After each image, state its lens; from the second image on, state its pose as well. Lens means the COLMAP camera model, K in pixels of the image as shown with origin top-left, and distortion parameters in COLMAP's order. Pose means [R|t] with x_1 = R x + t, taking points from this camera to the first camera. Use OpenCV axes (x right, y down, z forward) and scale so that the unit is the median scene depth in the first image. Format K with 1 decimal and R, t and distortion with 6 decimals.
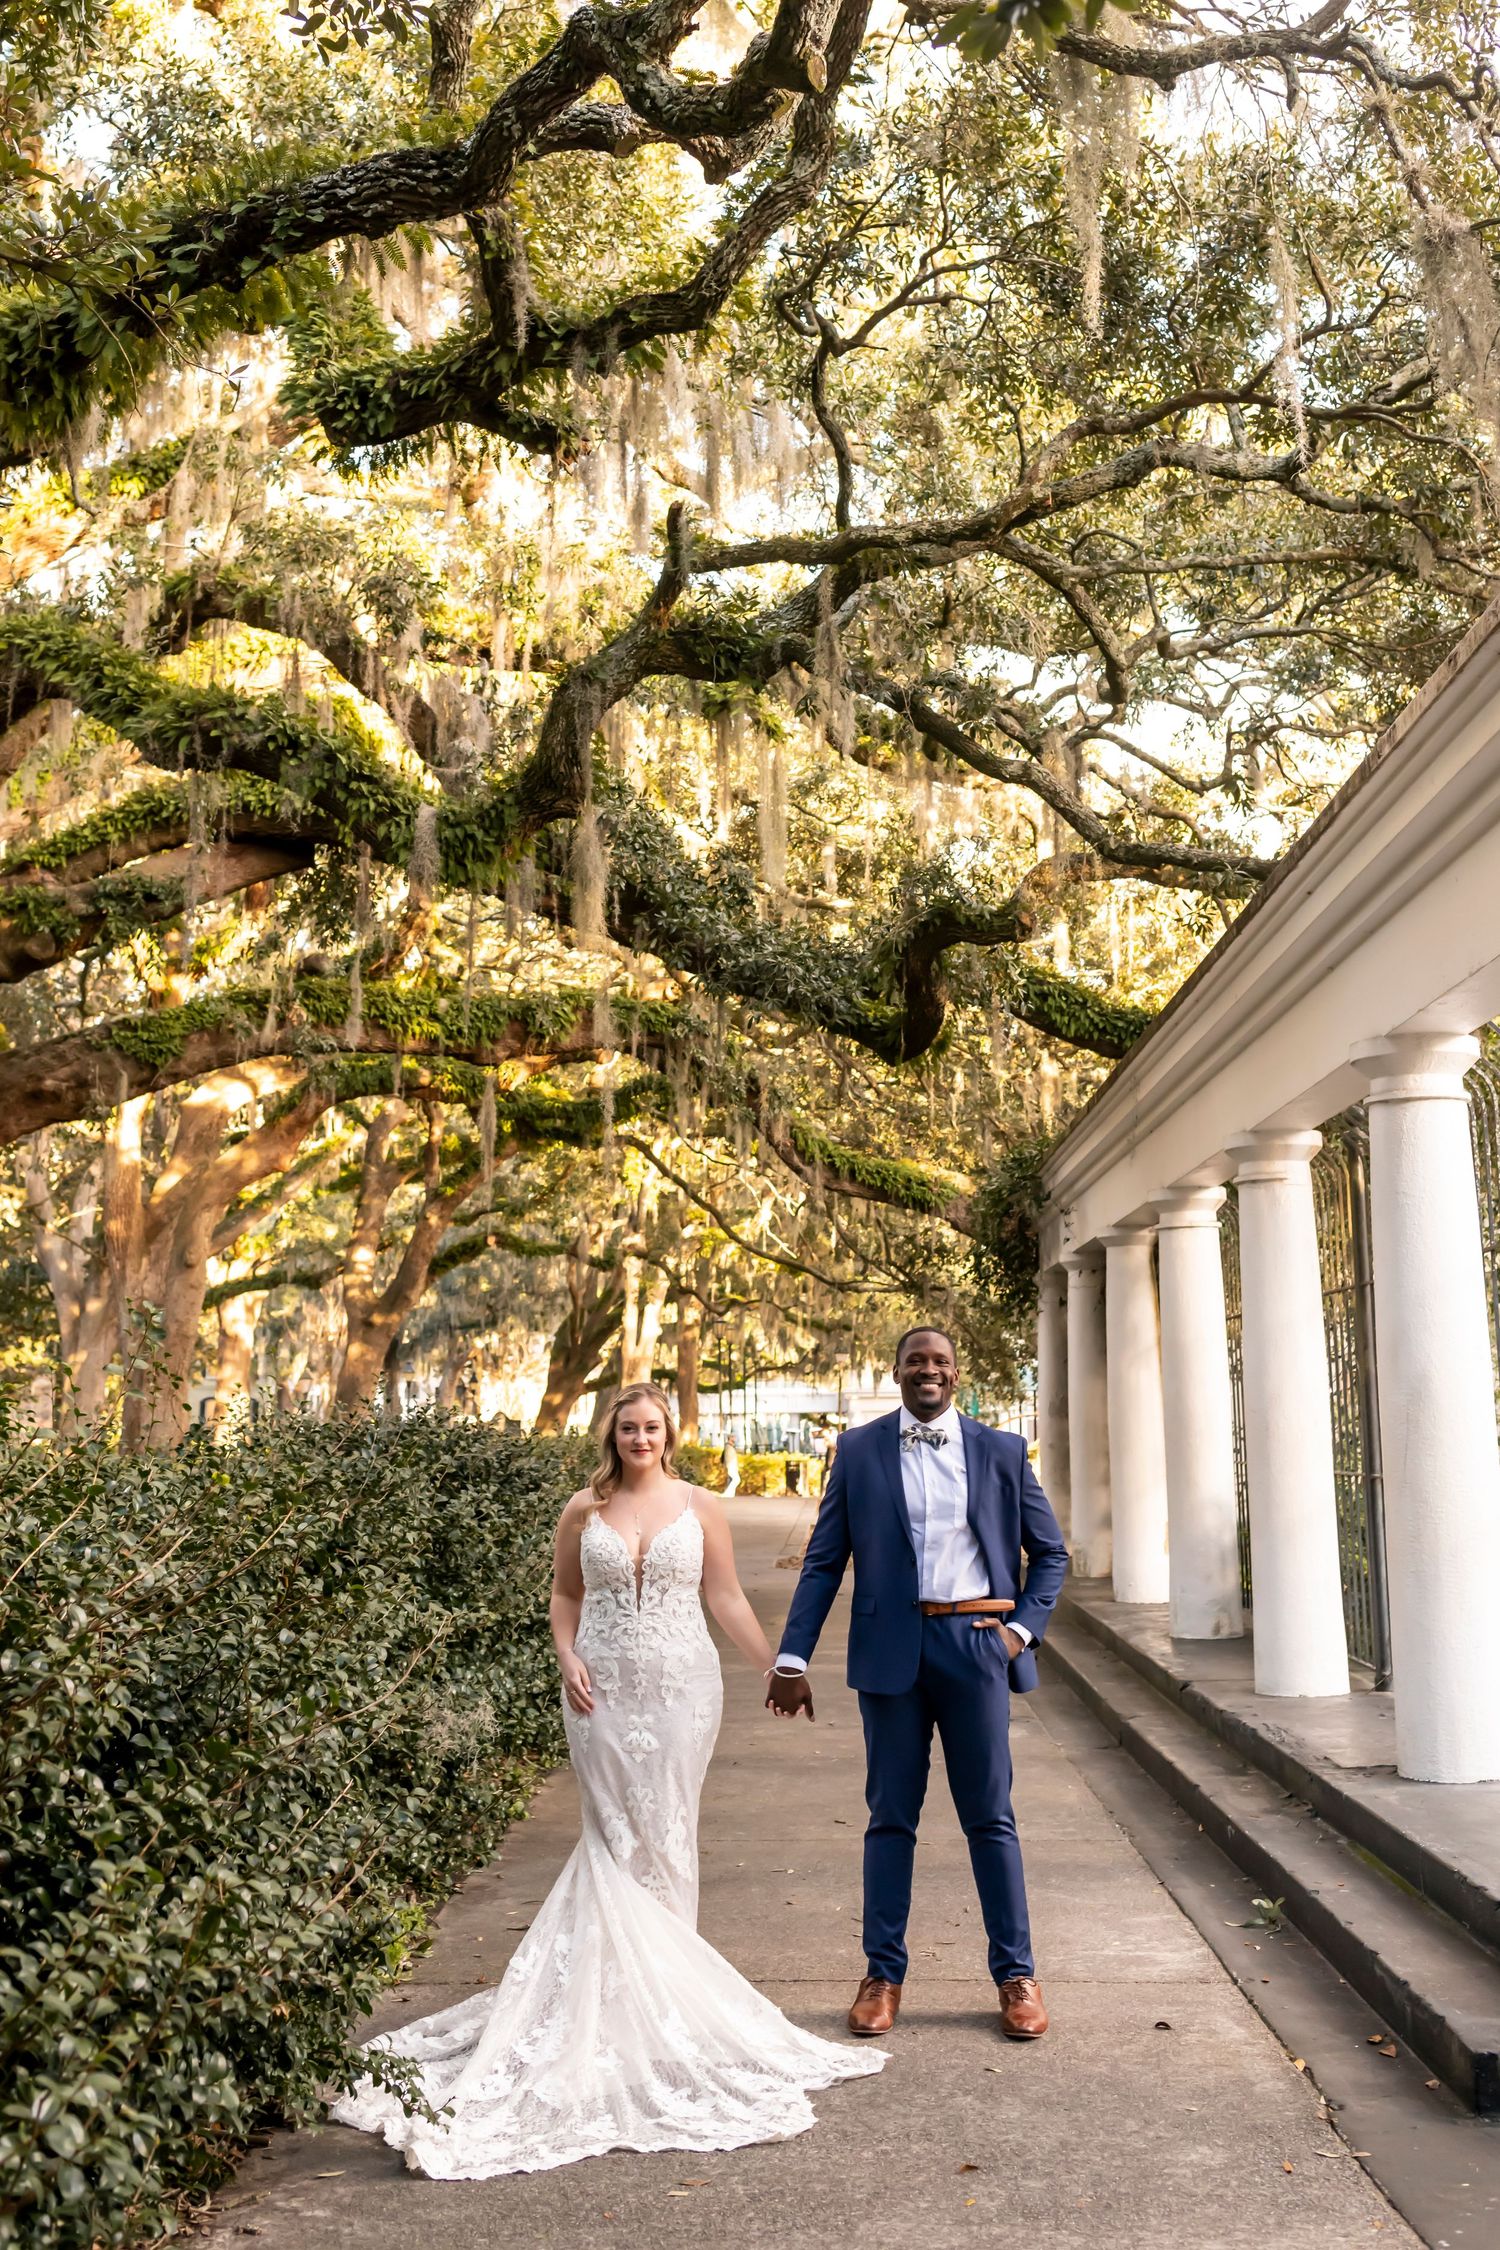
lens RADIAL K [[2458.7, 0, 685.8], [0, 2458.7, 997.5], [0, 0, 1]] dist [-0.000447, 0.018166]
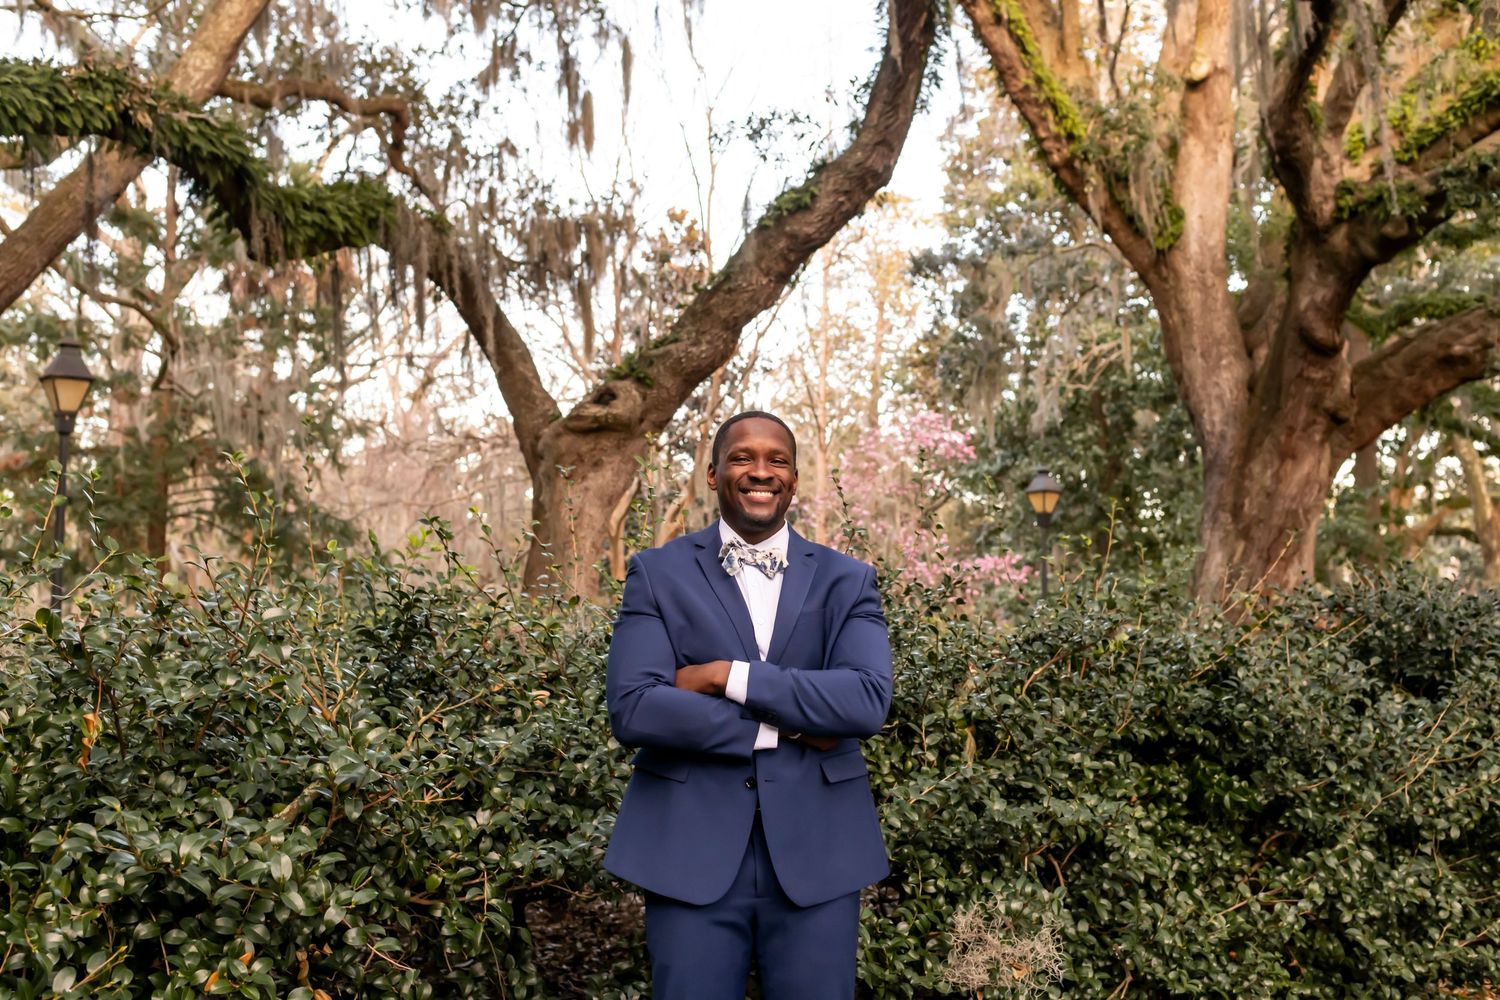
lens RADIAL K [[1550.7, 0, 729.8], [0, 1550.7, 504.0], [0, 0, 1]] dist [-0.000871, 0.003471]
pose [[0.665141, -0.045546, -0.745328, 0.096060], [0.106639, 0.993701, 0.034443, 0.063734], [0.739064, -0.102390, 0.665808, 0.297893]]
